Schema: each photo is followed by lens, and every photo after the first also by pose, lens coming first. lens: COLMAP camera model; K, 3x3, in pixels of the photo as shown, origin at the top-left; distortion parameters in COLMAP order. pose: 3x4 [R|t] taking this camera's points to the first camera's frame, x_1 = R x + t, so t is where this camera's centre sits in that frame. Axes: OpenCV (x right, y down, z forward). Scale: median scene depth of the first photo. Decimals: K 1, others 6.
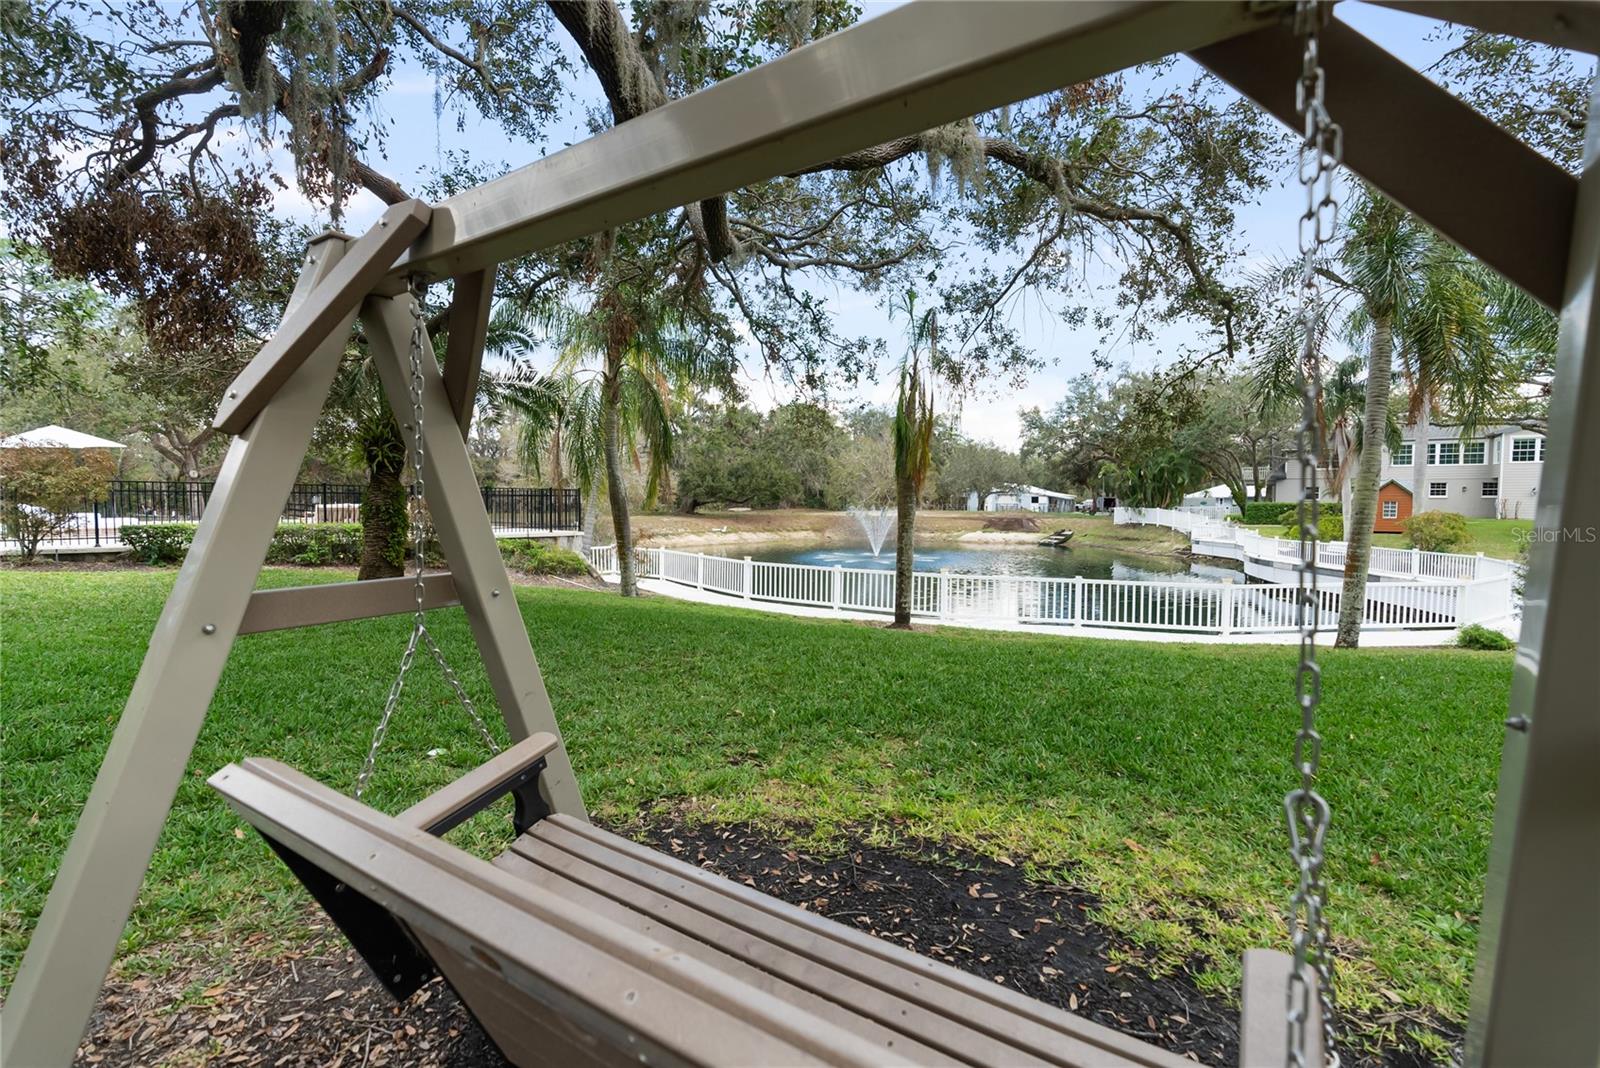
lens RADIAL K [[719.9, 0, 801.8], [0, 719.9, 534.4], [0, 0, 1]] dist [0.001049, 0.000672]
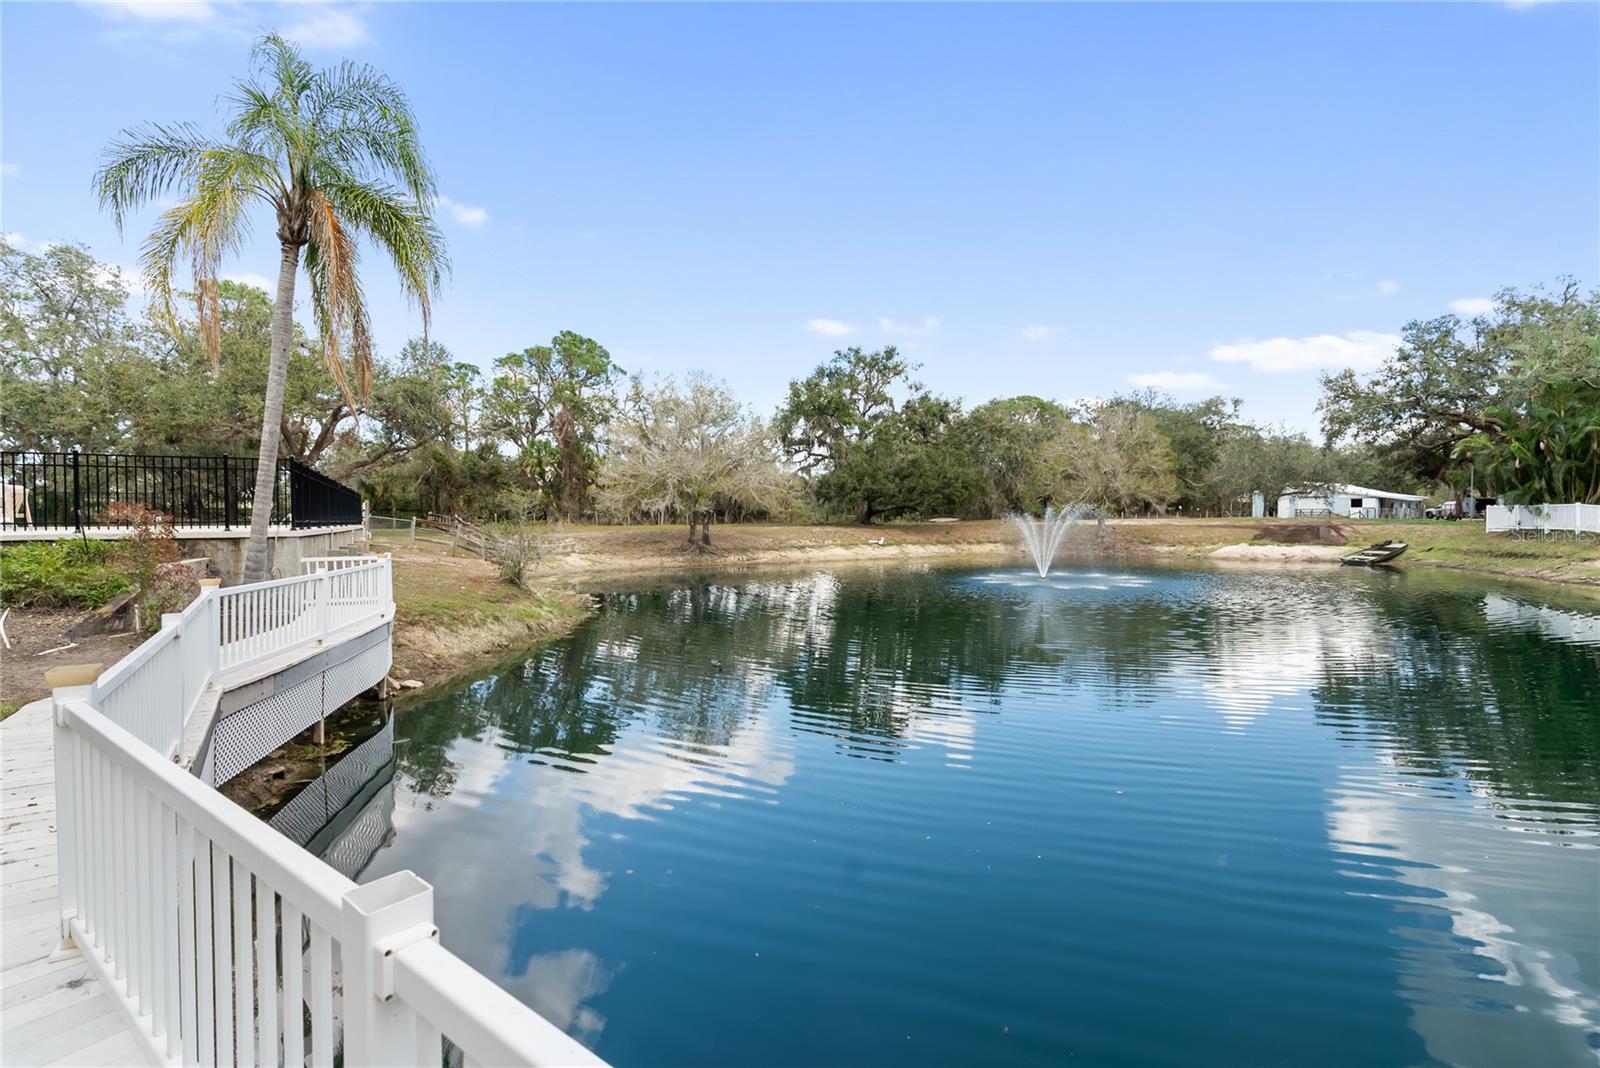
lens RADIAL K [[719.9, 0, 797.5], [0, 719.9, 538.9], [0, 0, 1]] dist [0.001049, 0.000672]
pose [[0.934352, -0.002845, -0.356339, 0.079303], [-0.002781, 0.999879, -0.015275, 0.002889], [0.356339, 0.015263, 0.934232, 0.162514]]
